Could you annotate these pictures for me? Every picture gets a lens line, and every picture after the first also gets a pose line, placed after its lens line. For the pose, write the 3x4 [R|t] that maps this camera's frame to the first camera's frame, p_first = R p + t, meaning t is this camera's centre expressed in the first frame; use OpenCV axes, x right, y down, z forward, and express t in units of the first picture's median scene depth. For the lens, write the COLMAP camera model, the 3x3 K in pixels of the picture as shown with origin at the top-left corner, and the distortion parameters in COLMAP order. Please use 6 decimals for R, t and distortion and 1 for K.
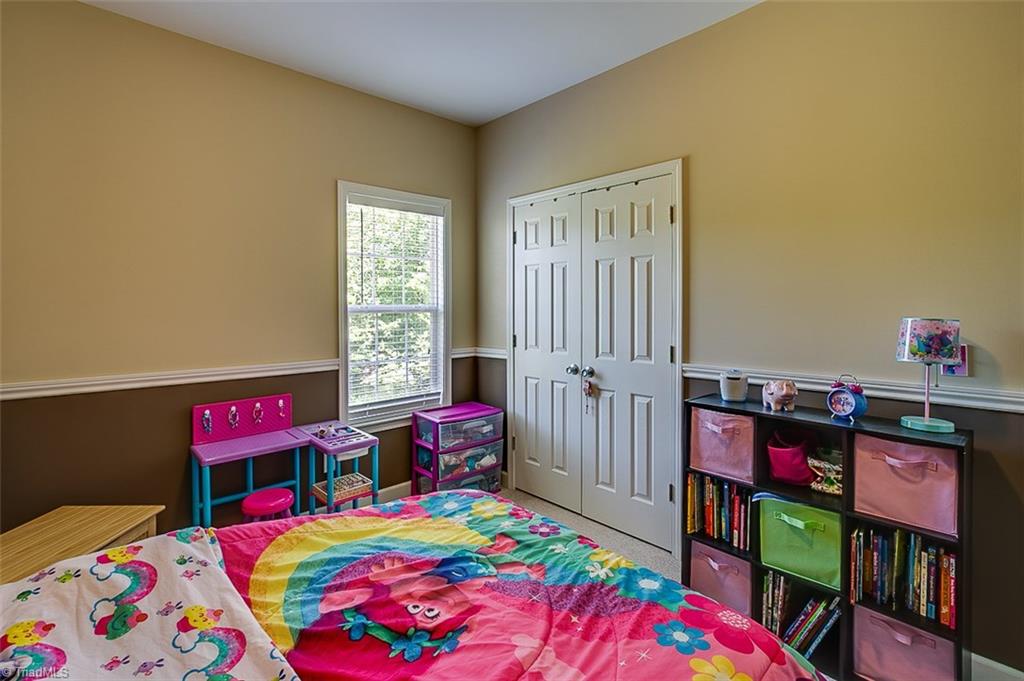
lens RADIAL K [[469.1, 0, 507.2], [0, 469.1, 296.0], [0, 0, 1]] dist [-0.009843, 0.000679]
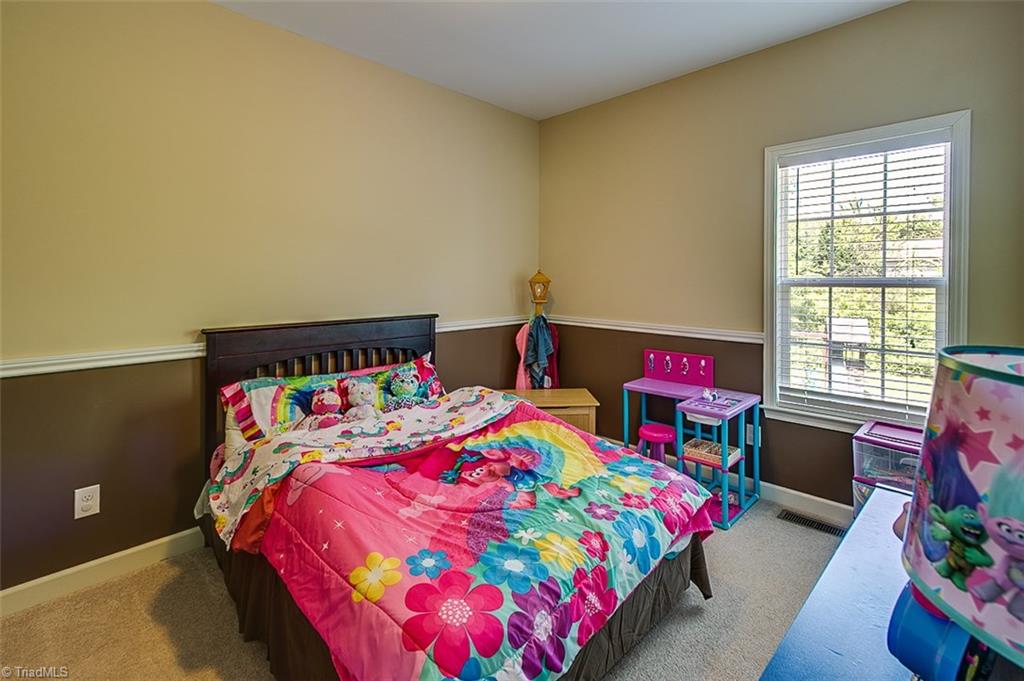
lens RADIAL K [[474.8, 0, 525.5], [0, 474.8, 288.7], [0, 0, 1]] dist [-0.013167, 0.000843]
pose [[0.052456, 0.027910, -0.998233, 1.159454], [0.024579, 0.999270, 0.029231, 0.000077], [0.998321, -0.026069, 0.051731, 0.886259]]
